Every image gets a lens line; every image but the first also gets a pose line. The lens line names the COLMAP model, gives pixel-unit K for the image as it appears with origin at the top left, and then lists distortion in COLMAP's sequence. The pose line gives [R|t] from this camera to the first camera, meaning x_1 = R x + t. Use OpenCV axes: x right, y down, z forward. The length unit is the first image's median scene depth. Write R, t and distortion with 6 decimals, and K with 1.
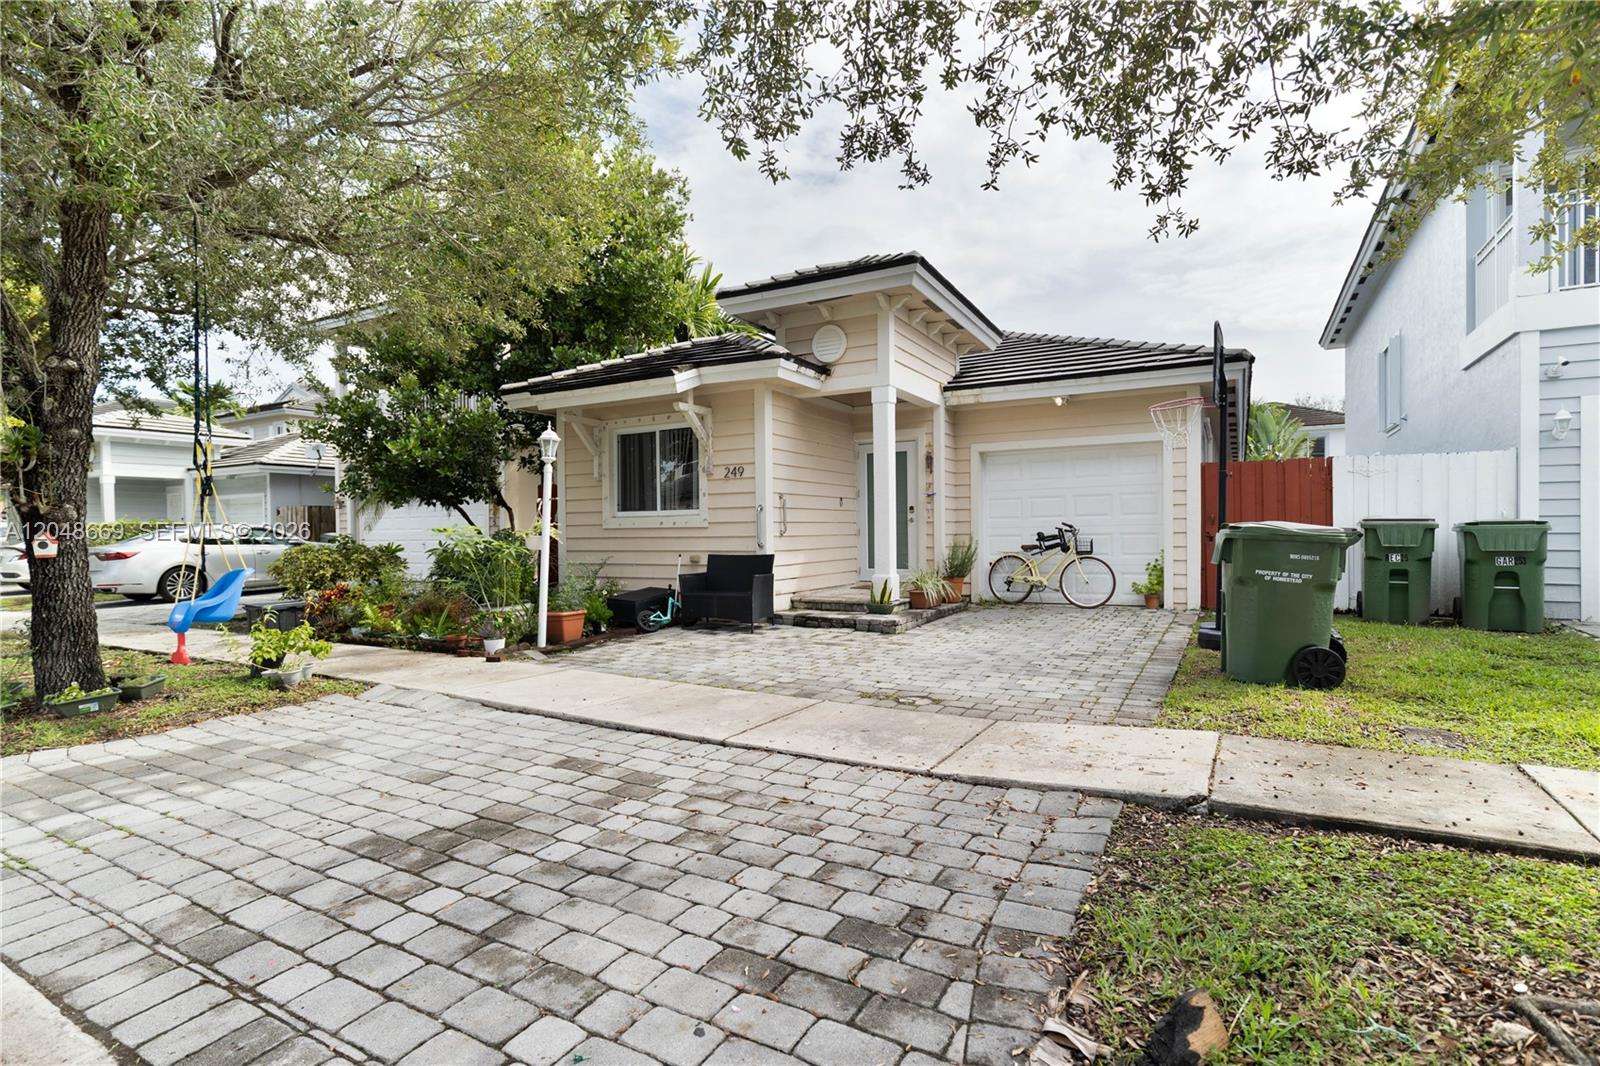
lens RADIAL K [[778.1, 0, 800.0], [0, 778.1, 533.0], [0, 0, 1]] dist [0.000161, -0.000798]
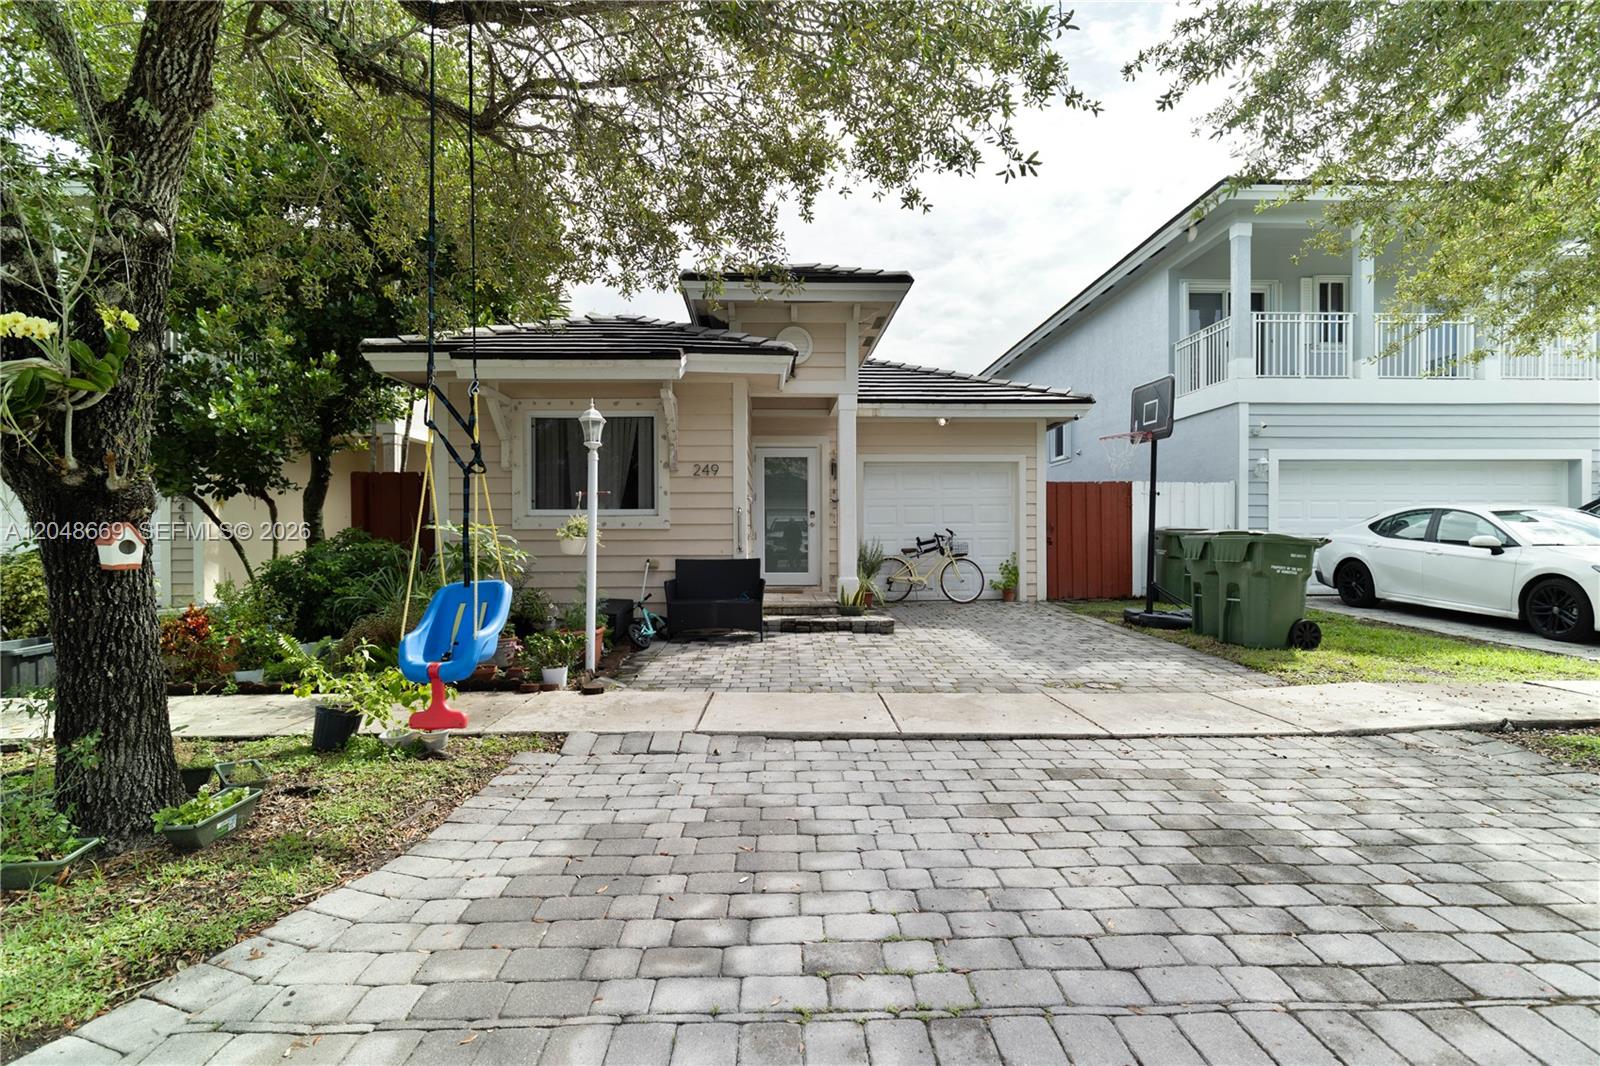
lens RADIAL K [[778.1, 0, 800.0], [0, 778.1, 533.0], [0, 0, 1]] dist [0.000161, -0.000798]
pose [[0.855616, 0.009337, 0.517526, -0.830930], [-0.005366, 0.999944, -0.009168, 0.008292], [-0.517583, 0.005067, 0.855618, 0.270836]]
